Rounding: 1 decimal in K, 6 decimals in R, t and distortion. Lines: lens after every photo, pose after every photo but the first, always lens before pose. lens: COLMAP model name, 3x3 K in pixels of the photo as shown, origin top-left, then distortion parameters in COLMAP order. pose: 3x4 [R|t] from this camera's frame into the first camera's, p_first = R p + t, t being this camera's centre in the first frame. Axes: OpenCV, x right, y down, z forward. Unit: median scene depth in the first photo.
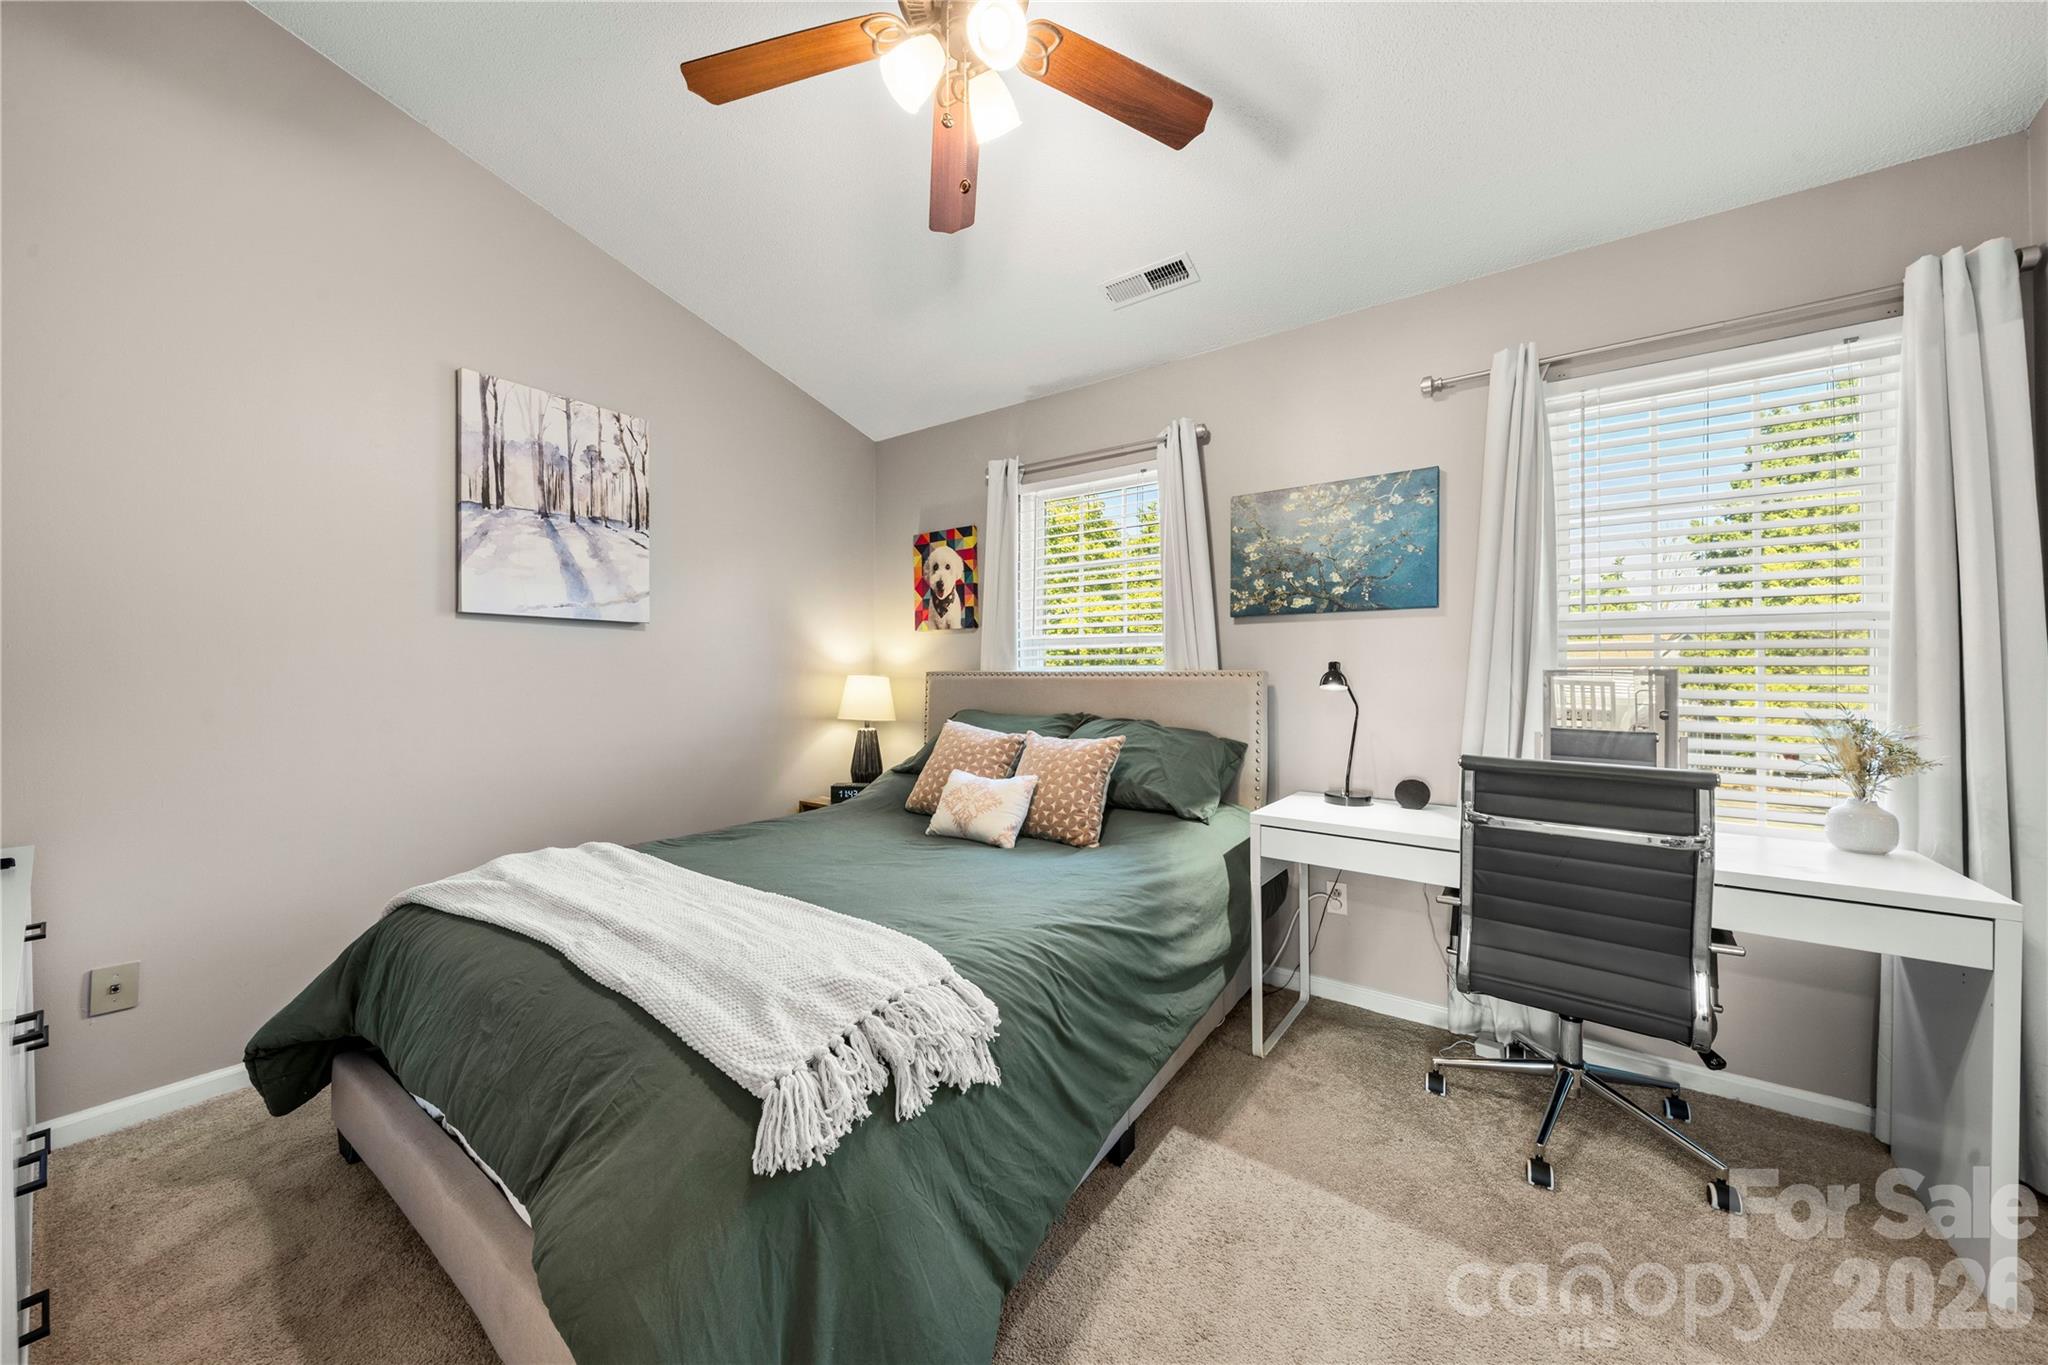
lens RADIAL K [[697.8, 0, 1034.8], [0, 697.8, 689.2], [0, 0, 1]] dist [-0.006086, 0.000669]
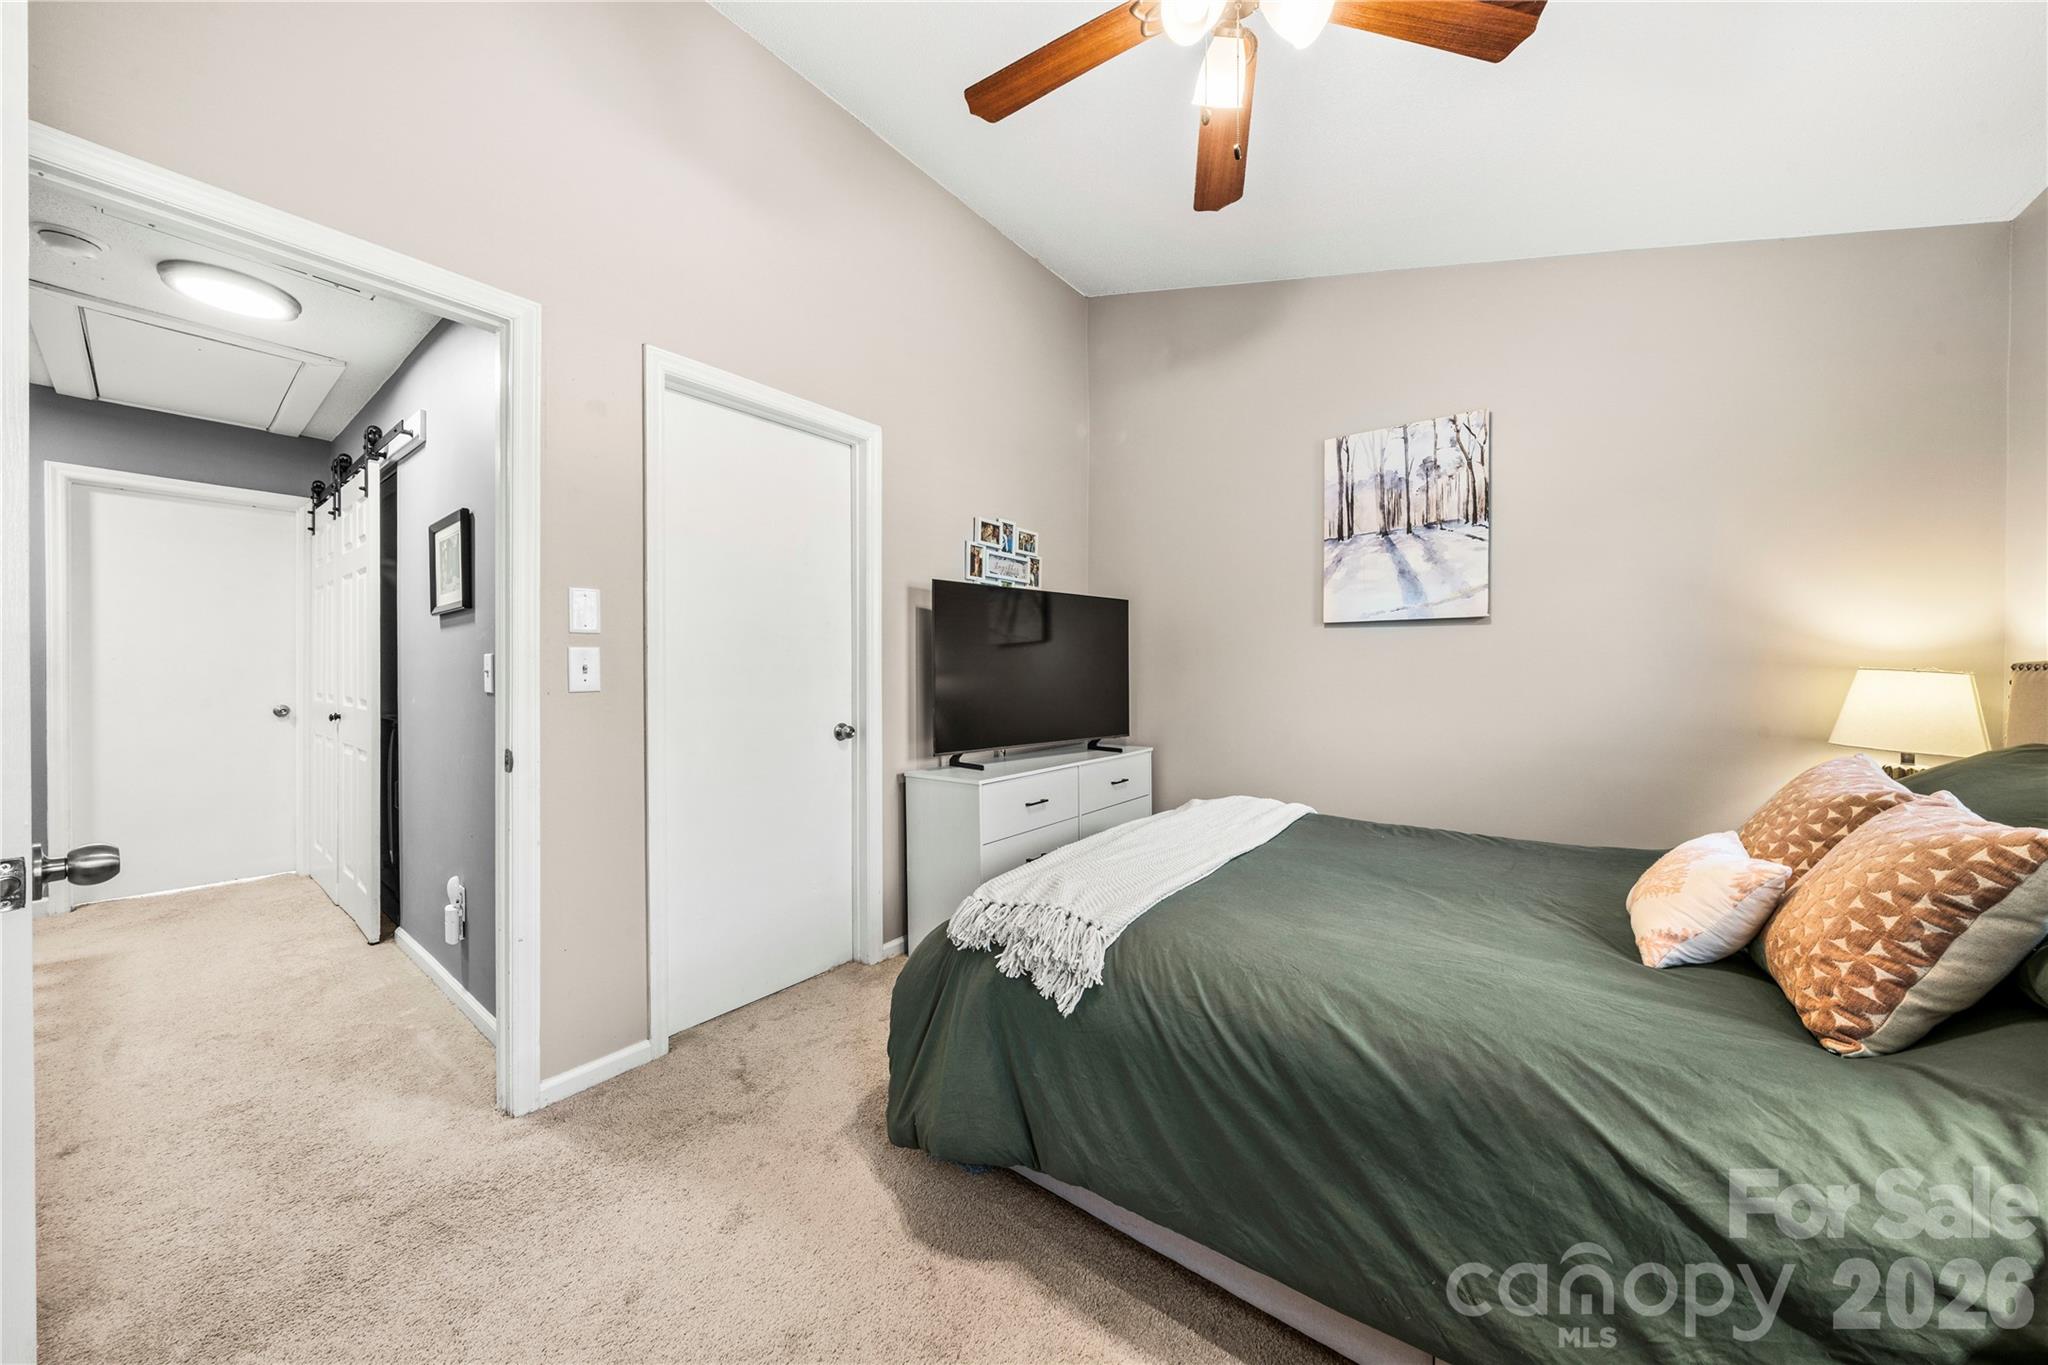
lens RADIAL K [[697.8, 0, 1015.3], [0, 697.8, 690.2], [0, 0, 1]] dist [-0.006086, 0.000669]
pose [[-0.061941, 0.027918, -0.997689, 0.703752], [-0.019958, 0.999374, 0.029204, -0.010703], [0.997880, 0.021721, -0.061345, 0.619433]]
